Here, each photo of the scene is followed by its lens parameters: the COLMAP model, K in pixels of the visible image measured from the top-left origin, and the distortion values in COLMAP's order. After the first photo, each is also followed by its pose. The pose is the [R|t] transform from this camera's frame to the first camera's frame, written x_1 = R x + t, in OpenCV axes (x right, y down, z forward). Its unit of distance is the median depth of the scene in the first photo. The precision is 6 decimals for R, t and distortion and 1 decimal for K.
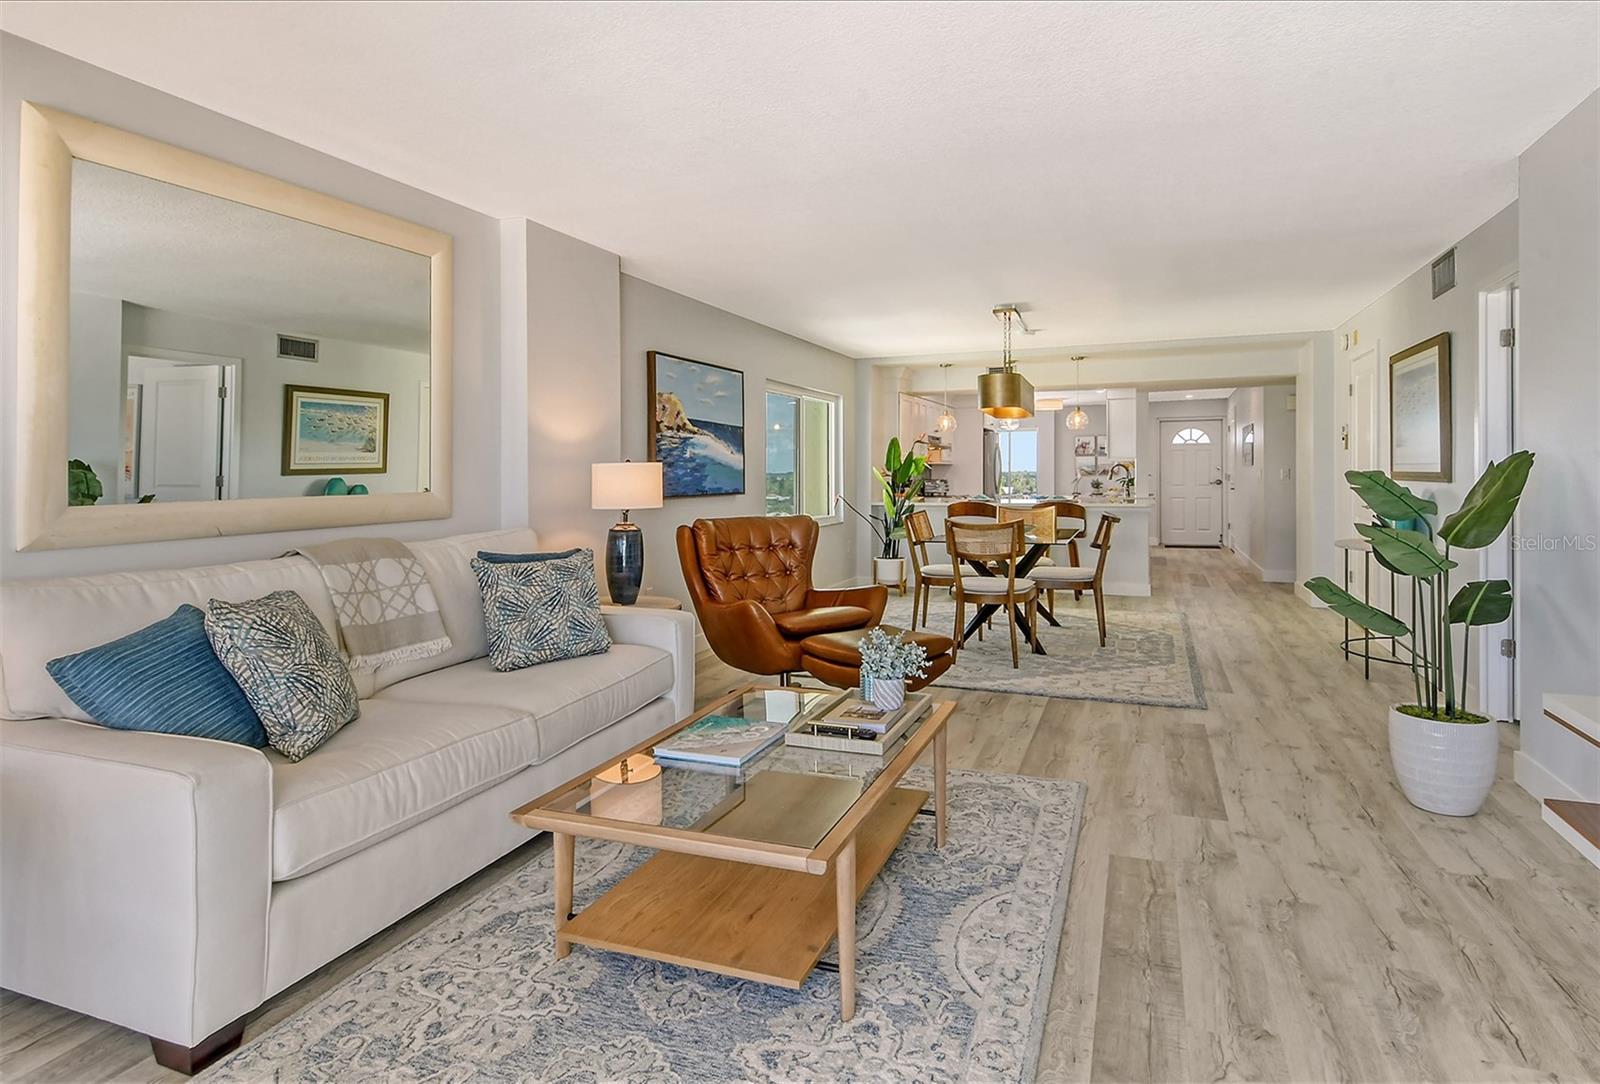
lens RADIAL K [[832.8, 0, 795.1], [0, 832.8, 490.8], [0, 0, 1]] dist [0.033709, -0.001301]
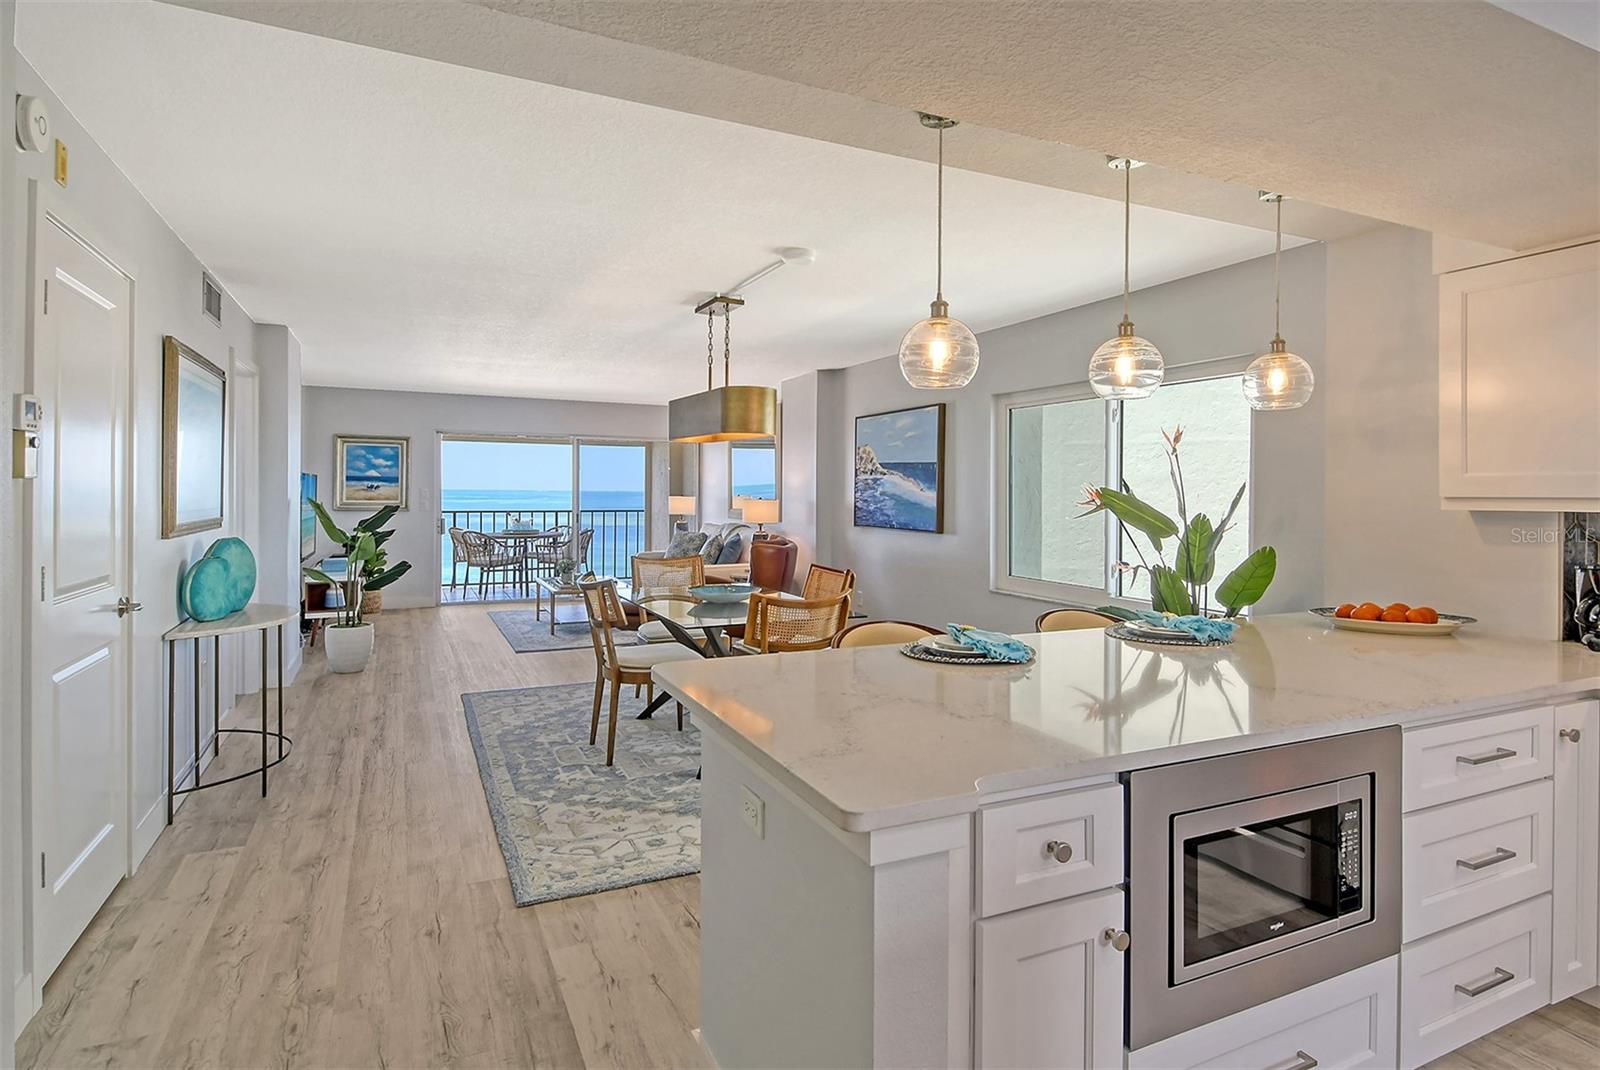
lens RADIAL K [[853.7, 0, 826.6], [0, 853.7, 518.4], [0, 0, 1]] dist [0.019350, -0.000292]
pose [[-0.651593, 0.026598, -0.758102, 1.040478], [-0.020225, 0.998421, 0.052413, -0.084211], [0.758299, 0.049485, -0.650026, 2.117046]]
